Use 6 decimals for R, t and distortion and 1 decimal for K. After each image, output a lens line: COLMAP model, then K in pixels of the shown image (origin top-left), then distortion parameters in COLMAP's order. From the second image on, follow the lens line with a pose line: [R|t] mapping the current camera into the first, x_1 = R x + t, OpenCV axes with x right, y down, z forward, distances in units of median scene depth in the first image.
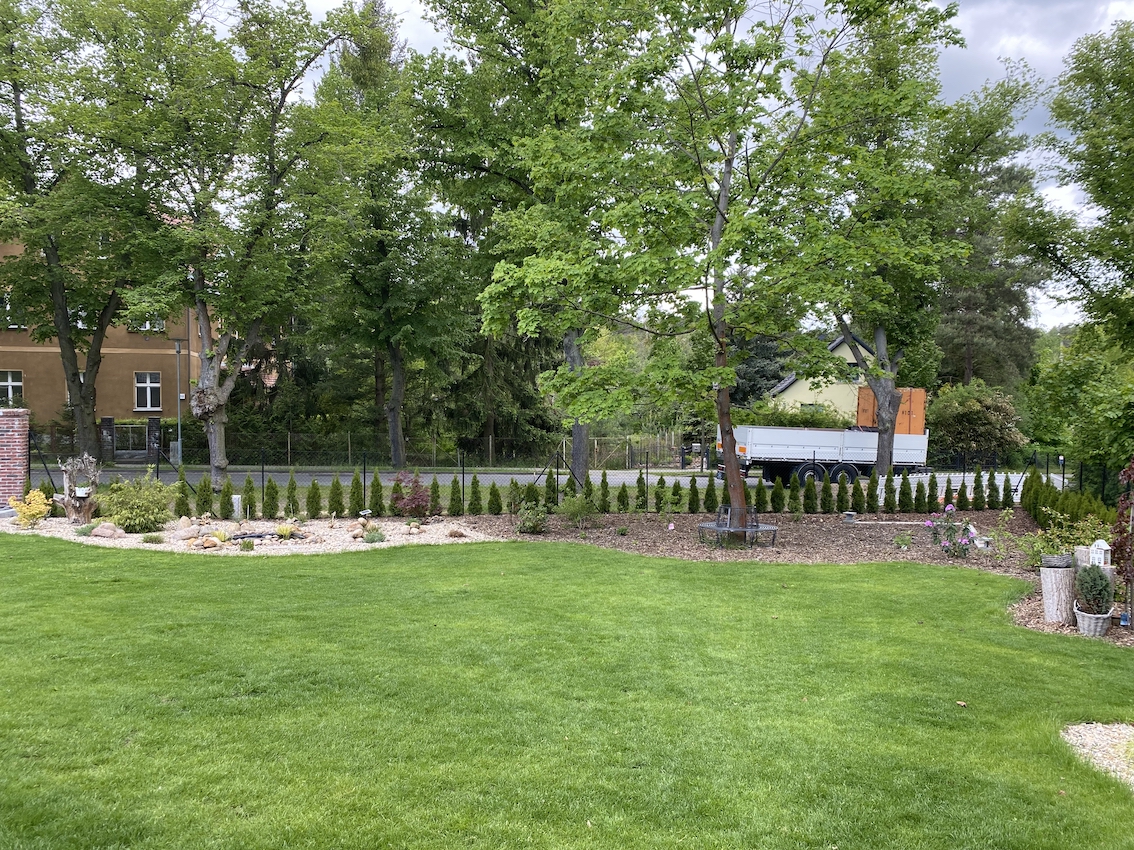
lens RADIAL K [[874.7, 0, 567.0], [0, 874.7, 425.0], [0, 0, 1]] dist [0.030654, -0.006337]
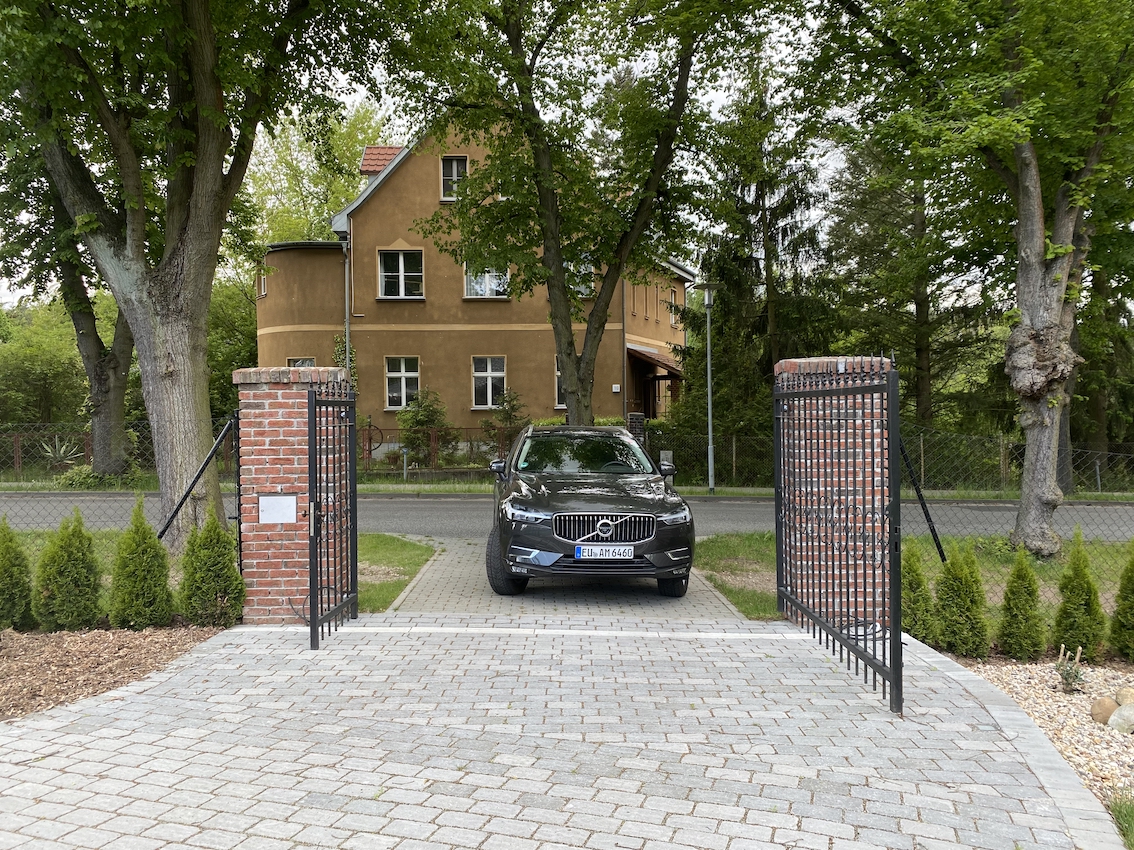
lens RADIAL K [[867.9, 0, 564.4], [0, 867.9, 432.5], [0, 0, 1]] dist [0.039649, -0.042520]
pose [[0.979193, -0.009525, -0.202710, -0.487048], [0.008383, 0.999944, -0.006492, 0.010824], [0.202760, 0.004657, 0.979217, 0.440655]]
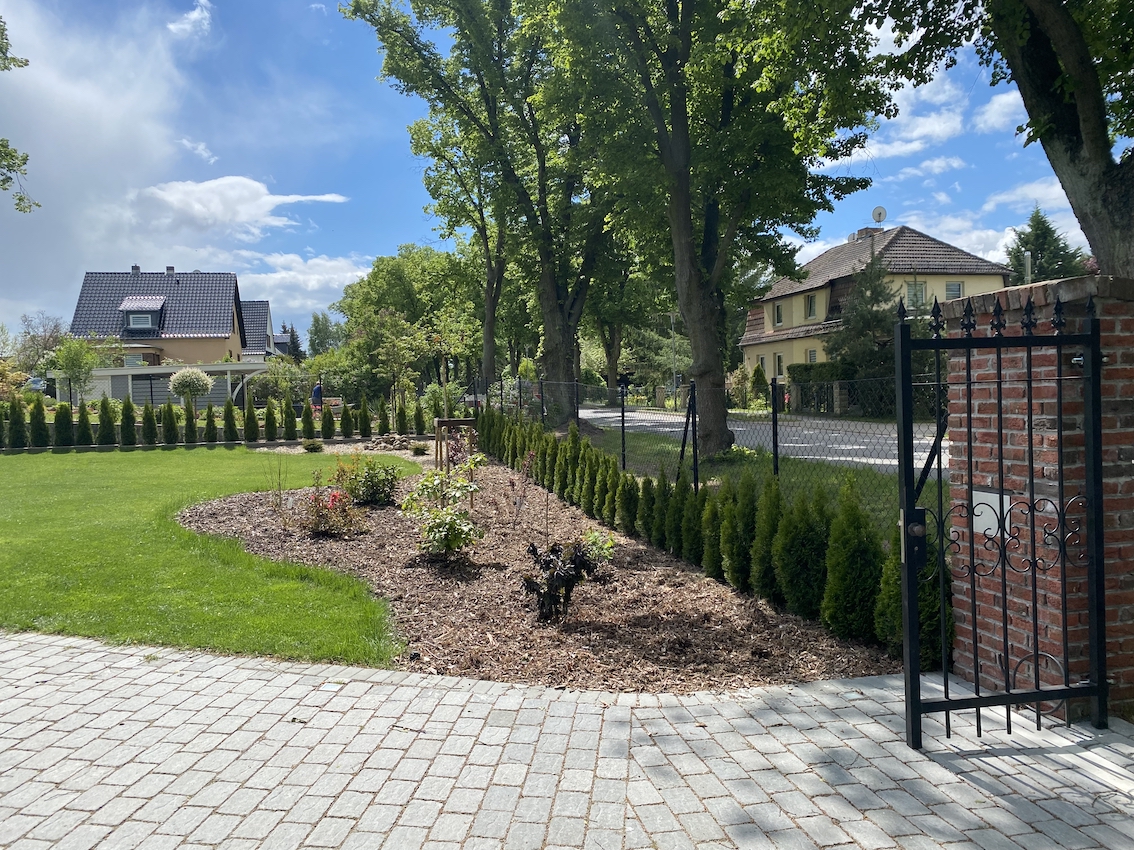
lens RADIAL K [[867.9, 0, 564.4], [0, 867.9, 432.5], [0, 0, 1]] dist [0.039649, -0.042520]
pose [[0.023727, 0.038502, -0.998977, -0.461027], [0.001803, 0.999255, 0.038555, 0.009538], [0.999717, -0.002716, 0.023640, 0.592775]]
